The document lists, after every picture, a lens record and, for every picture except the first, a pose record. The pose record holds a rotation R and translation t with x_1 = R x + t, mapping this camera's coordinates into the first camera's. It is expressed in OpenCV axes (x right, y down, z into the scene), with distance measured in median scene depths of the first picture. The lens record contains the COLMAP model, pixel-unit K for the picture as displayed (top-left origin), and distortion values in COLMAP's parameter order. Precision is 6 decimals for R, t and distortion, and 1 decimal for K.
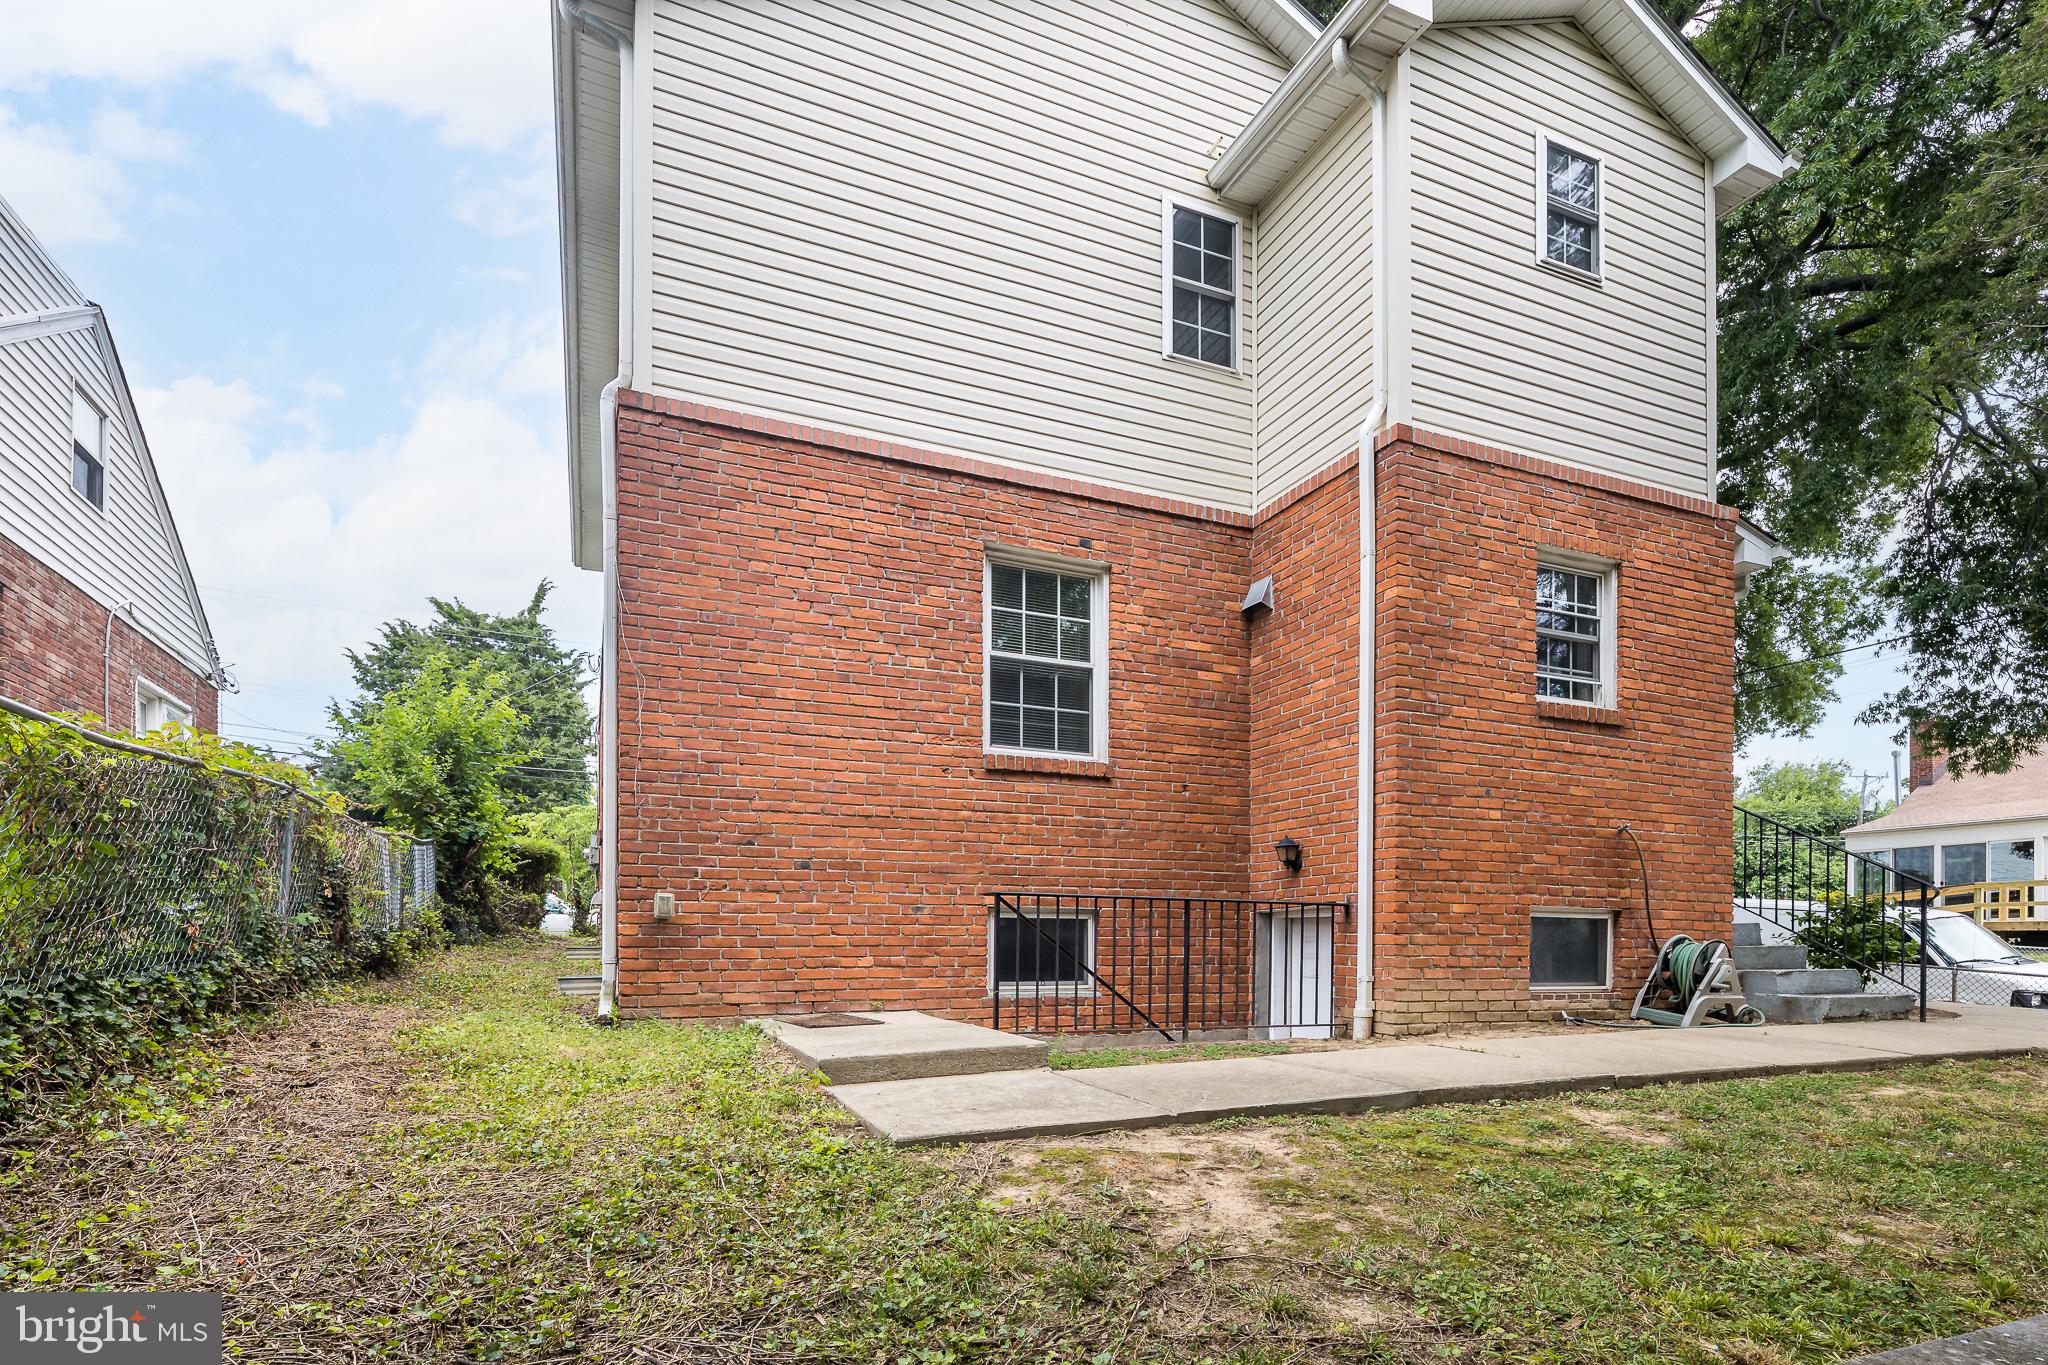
lens RADIAL K [[1007.3, 0, 1017.4], [0, 1007.3, 645.1], [0, 0, 1]] dist [0.000130, -0.001873]
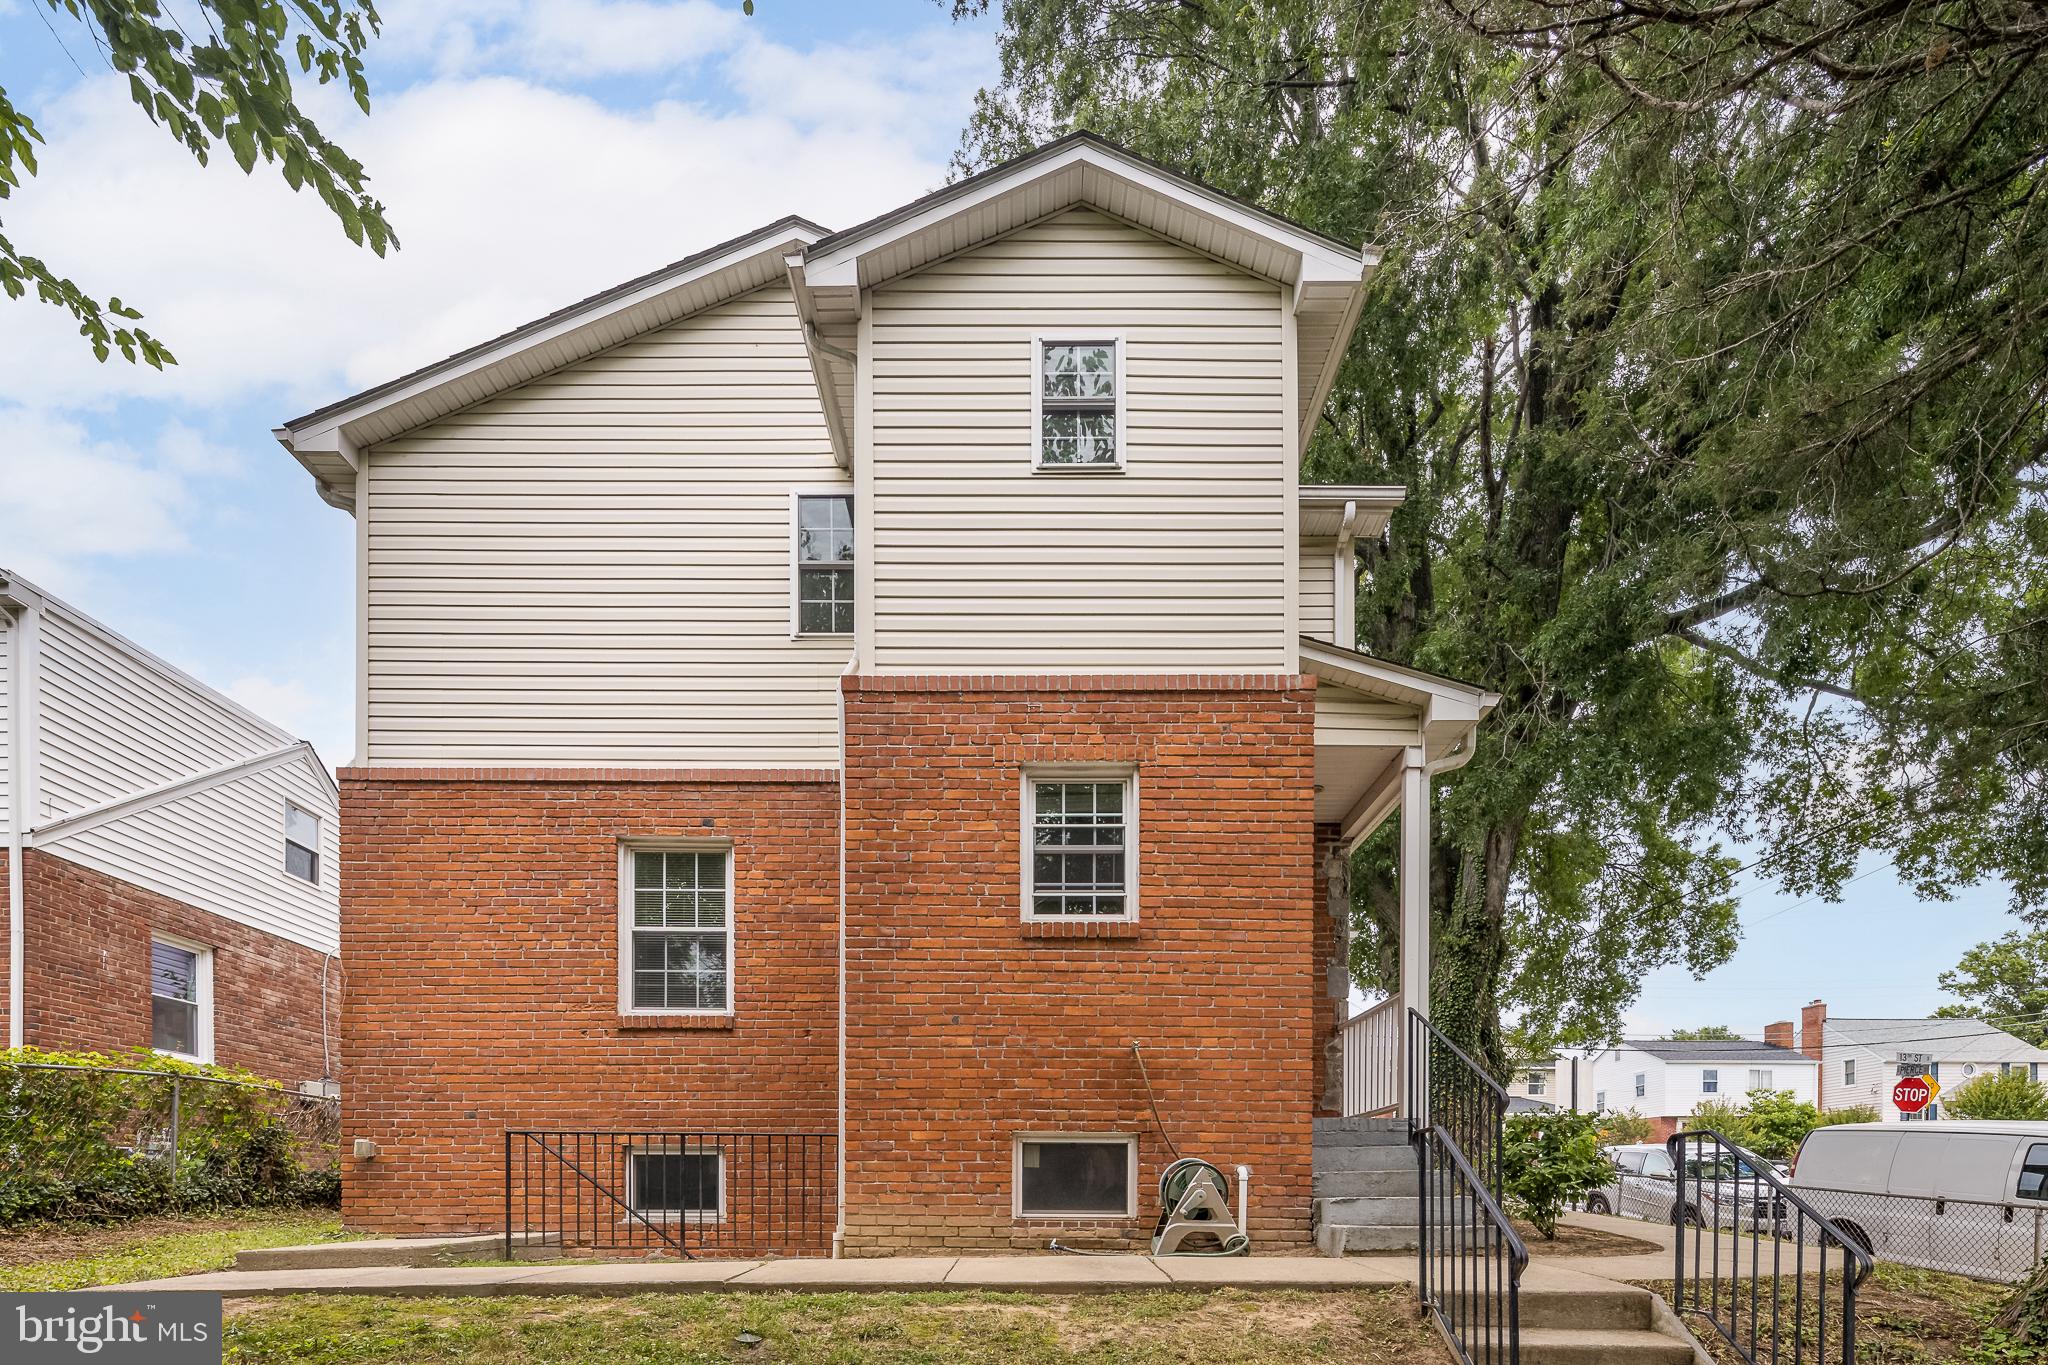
lens RADIAL K [[1026.0, 0, 1011.9], [0, 1026.0, 888.6], [0, 0, 1]] dist [-0.000588, -0.000437]
pose [[0.914271, -0.119940, -0.386940, 0.867571], [0.116738, 0.992652, -0.031863, 0.052118], [0.387919, -0.016039, 0.921554, 0.074625]]
